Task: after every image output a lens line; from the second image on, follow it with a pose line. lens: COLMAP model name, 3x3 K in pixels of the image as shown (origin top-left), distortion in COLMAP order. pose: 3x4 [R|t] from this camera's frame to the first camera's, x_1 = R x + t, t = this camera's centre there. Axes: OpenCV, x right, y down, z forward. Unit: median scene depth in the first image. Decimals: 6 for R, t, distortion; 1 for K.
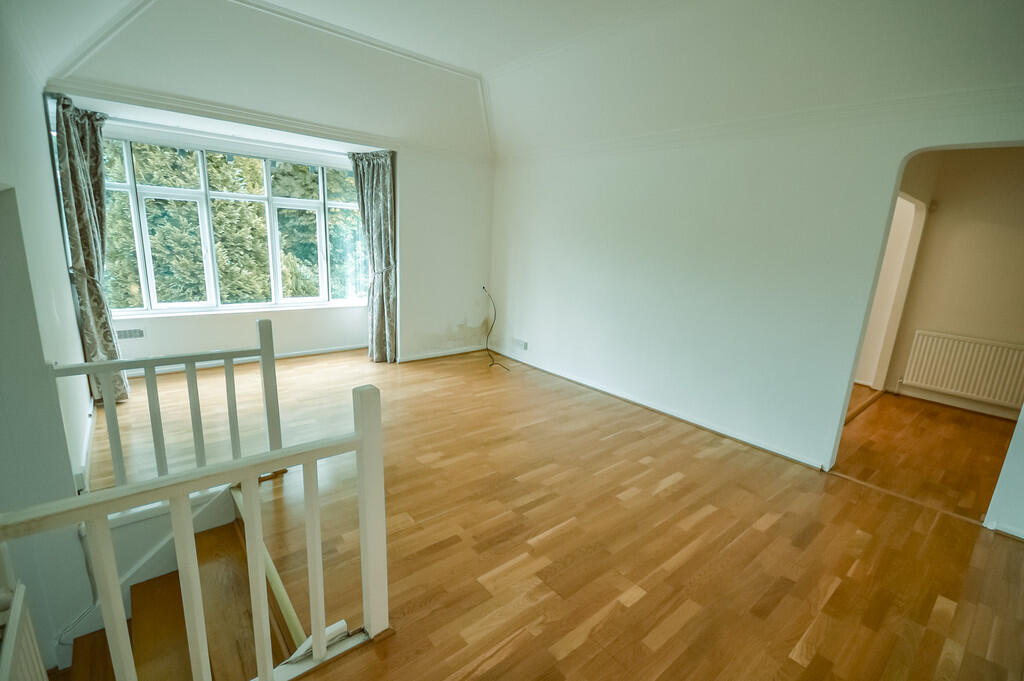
lens RADIAL K [[455.6, 0, 512.0], [0, 455.6, 340.5], [0, 0, 1]] dist [-0.001451, -0.000111]
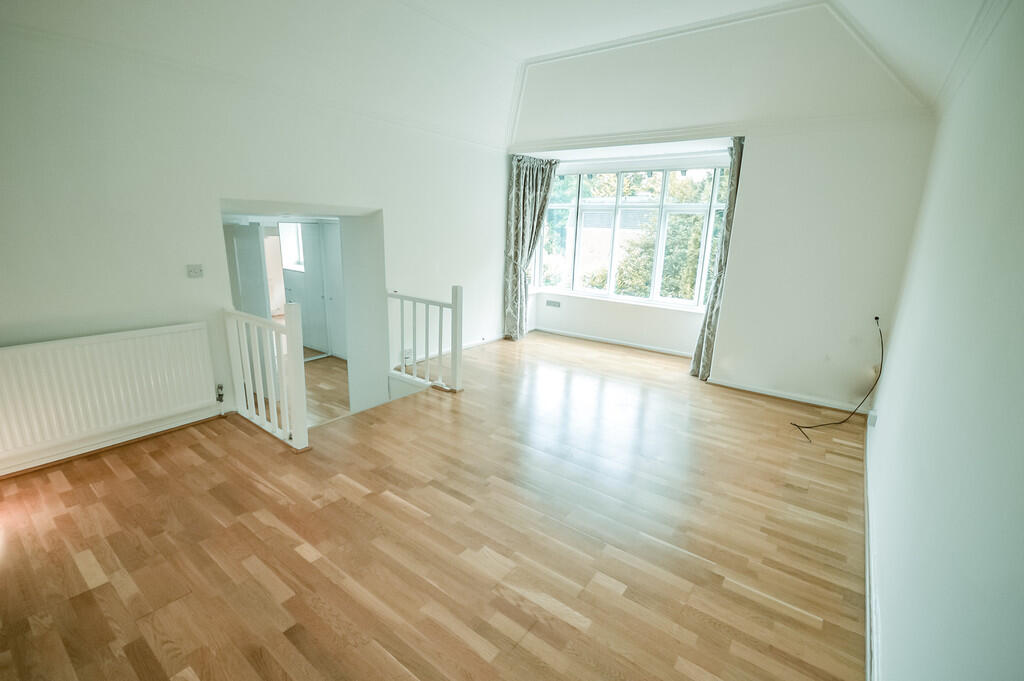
lens RADIAL K [[455.6, 0, 512.0], [0, 455.6, 340.5], [0, 0, 1]] dist [-0.001451, -0.000111]
pose [[0.228453, 0.195297, -0.953765, 0.890882], [-0.234129, 0.961942, 0.140891, -0.117252], [0.944983, 0.191118, 0.265484, 0.746640]]
